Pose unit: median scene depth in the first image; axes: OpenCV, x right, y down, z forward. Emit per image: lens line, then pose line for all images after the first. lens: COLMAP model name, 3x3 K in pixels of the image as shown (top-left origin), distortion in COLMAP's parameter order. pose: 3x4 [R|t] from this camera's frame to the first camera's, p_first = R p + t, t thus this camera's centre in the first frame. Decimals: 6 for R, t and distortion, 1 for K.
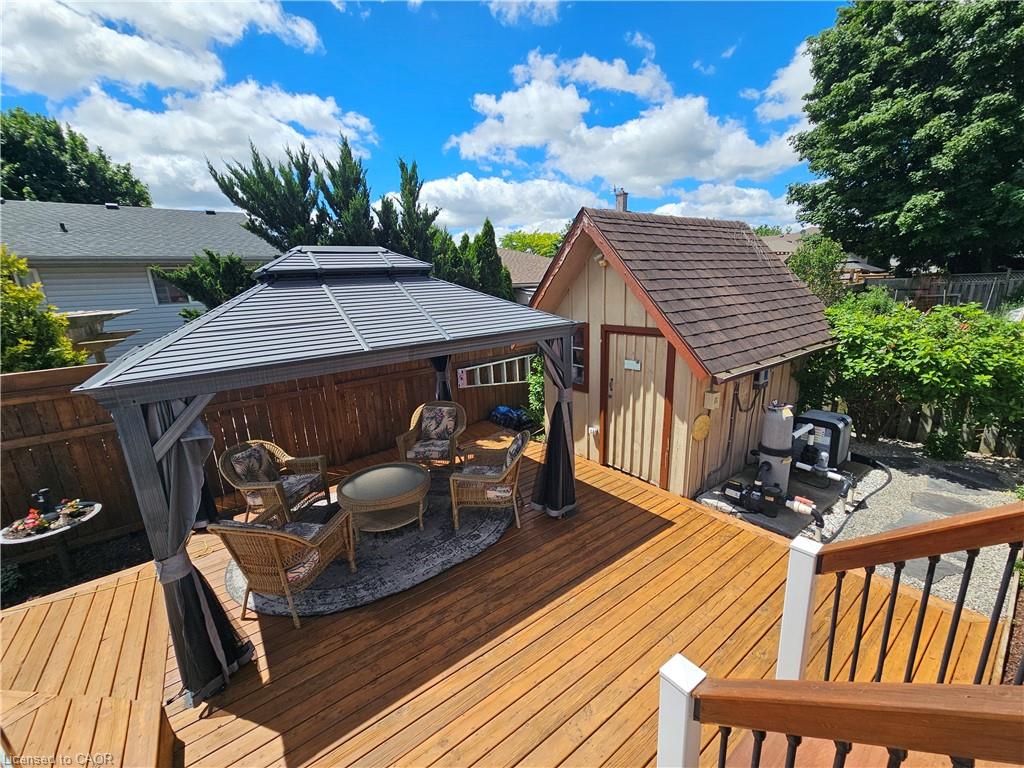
lens RADIAL K [[419.2, 0, 512.0], [0, 419.2, 384.0], [0, 0, 1]] dist [0.000310, -0.000313]
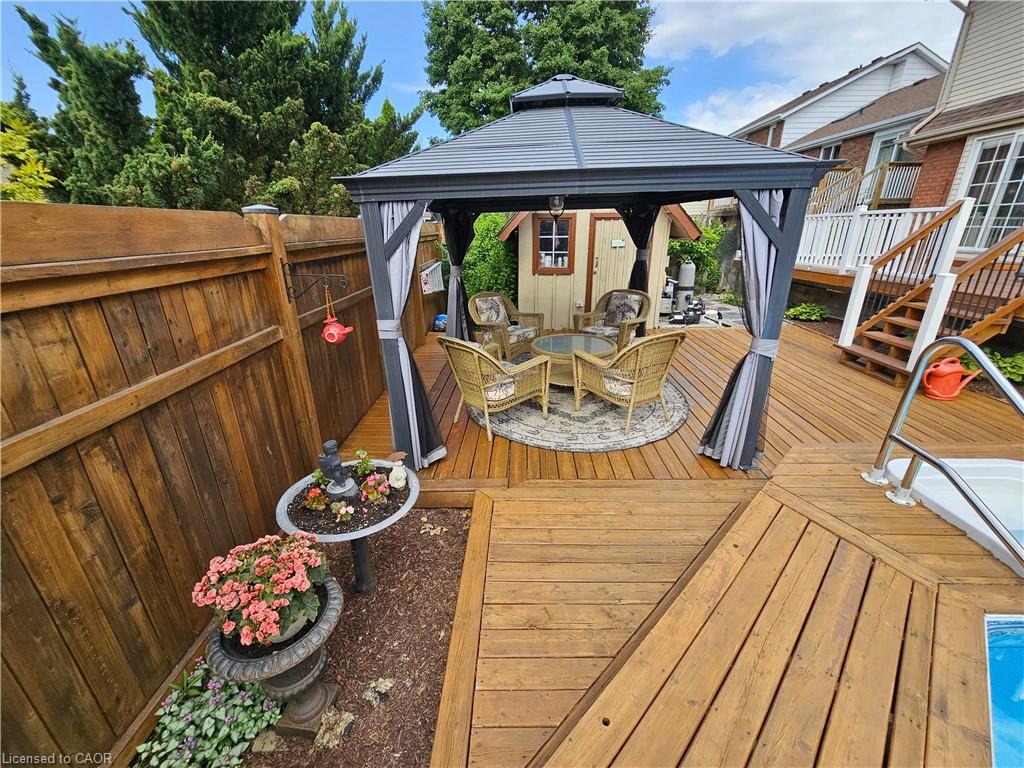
lens RADIAL K [[419.1, 0, 512.9], [0, 419.1, 389.5], [0, 0, 1]] dist [0.015337, -0.007175]
pose [[0.613485, -0.251443, 0.748607, -0.357054], [0.172581, 0.967731, 0.183611, 0.035310], [-0.770617, 0.016553, 0.637083, 0.131010]]
